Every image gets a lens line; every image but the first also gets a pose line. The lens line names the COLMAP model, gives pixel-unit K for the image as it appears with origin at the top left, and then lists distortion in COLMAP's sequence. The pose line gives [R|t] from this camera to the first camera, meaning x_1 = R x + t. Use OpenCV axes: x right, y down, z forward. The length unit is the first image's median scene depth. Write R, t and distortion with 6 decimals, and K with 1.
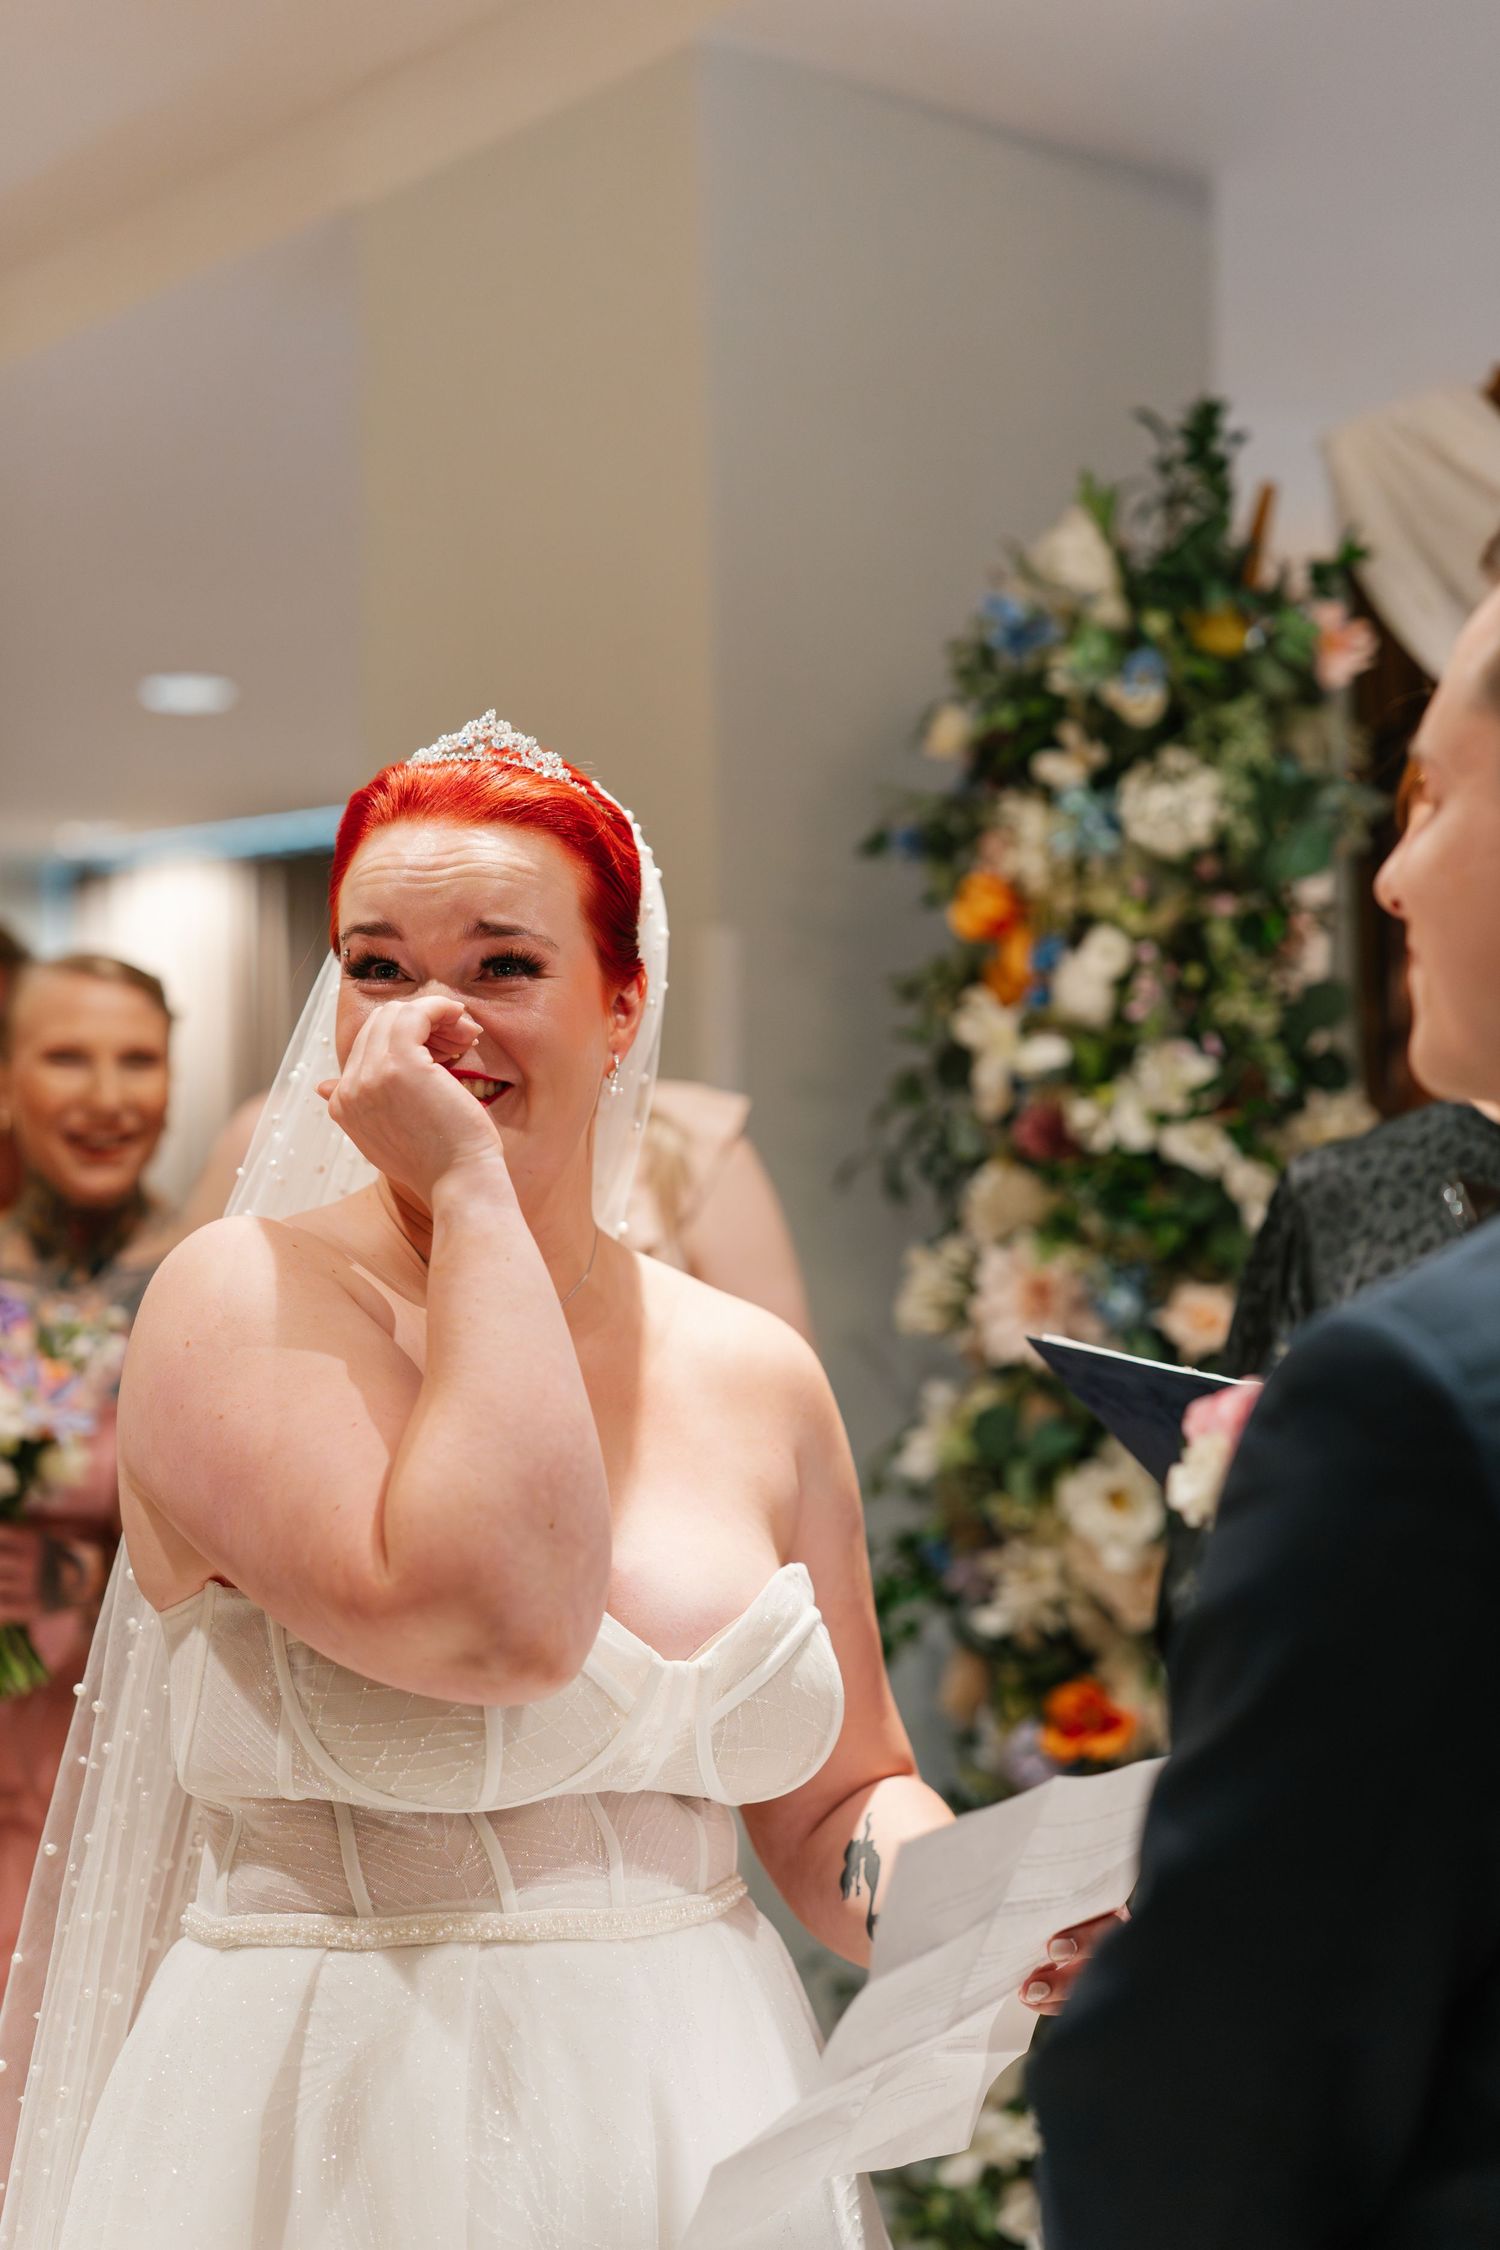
lens RADIAL K [[3179.0, 0, 739.4], [0, 3179.0, 1145.3], [0, 0, 1]] dist [0.058610, 0.000000]
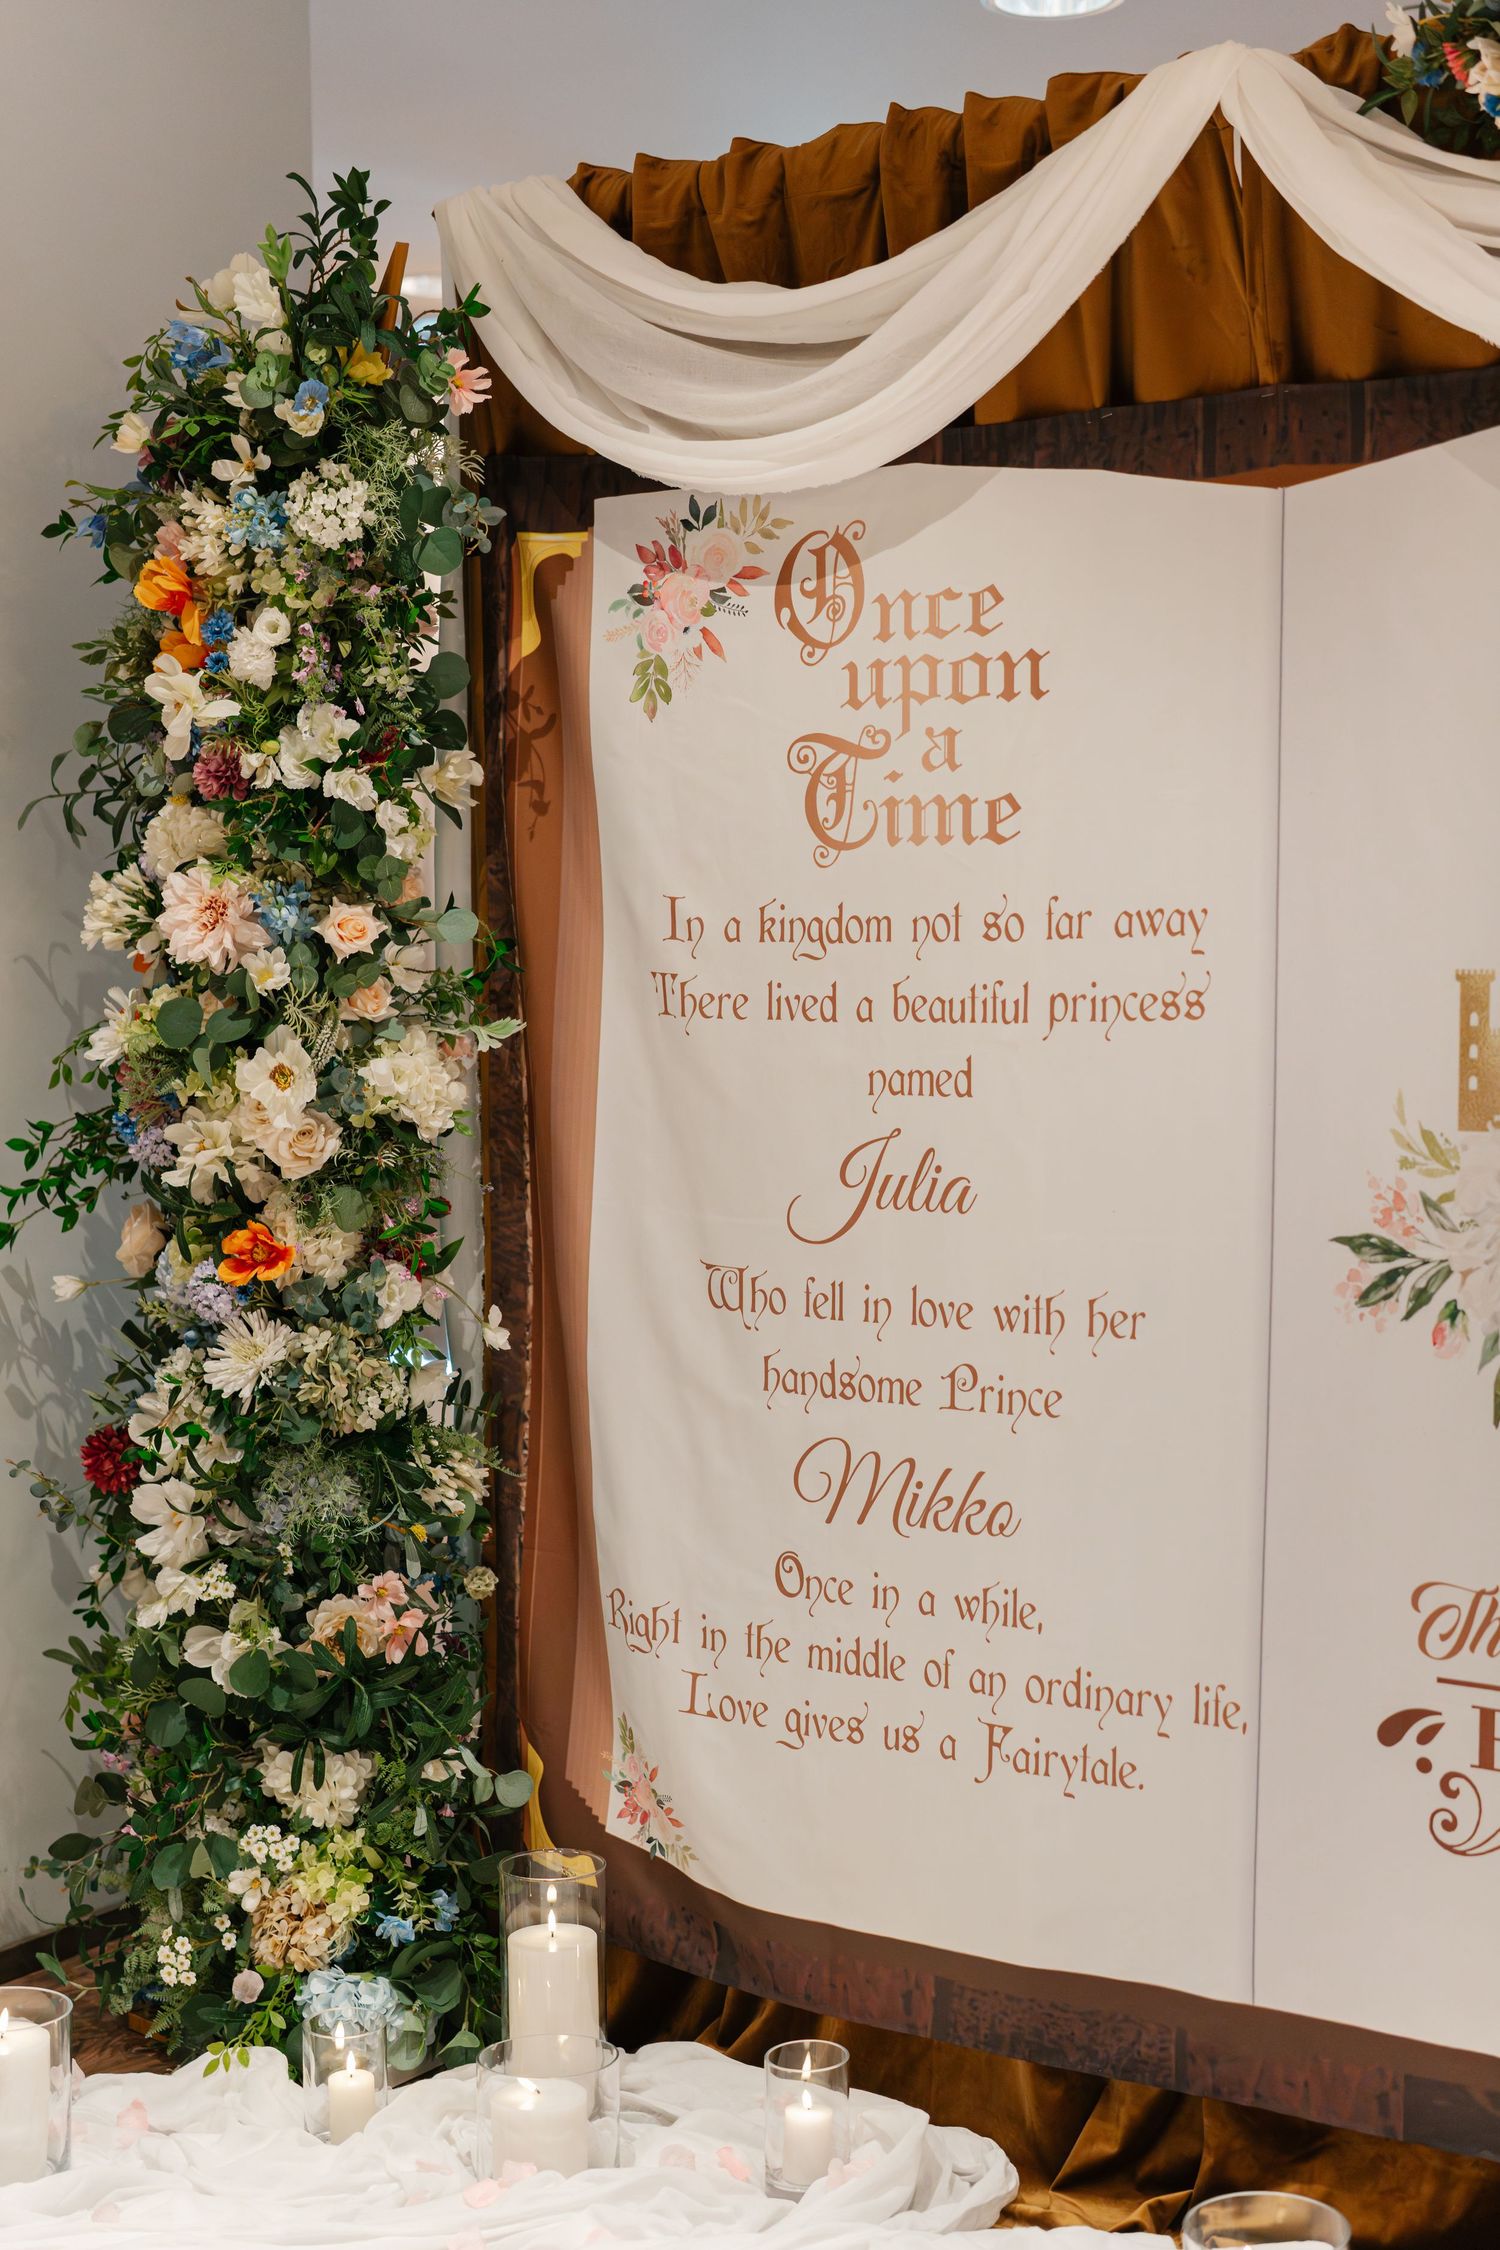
lens RADIAL K [[3179.0, 0, 736.7], [0, 3179.0, 1121.6], [0, 0, 1]] dist [0.058610, 0.000000]
pose [[0.942677, -0.021171, 0.333034, -0.127728], [-0.009054, 0.995995, 0.088944, 0.017884], [-0.333584, -0.086861, 0.938710, -0.221637]]
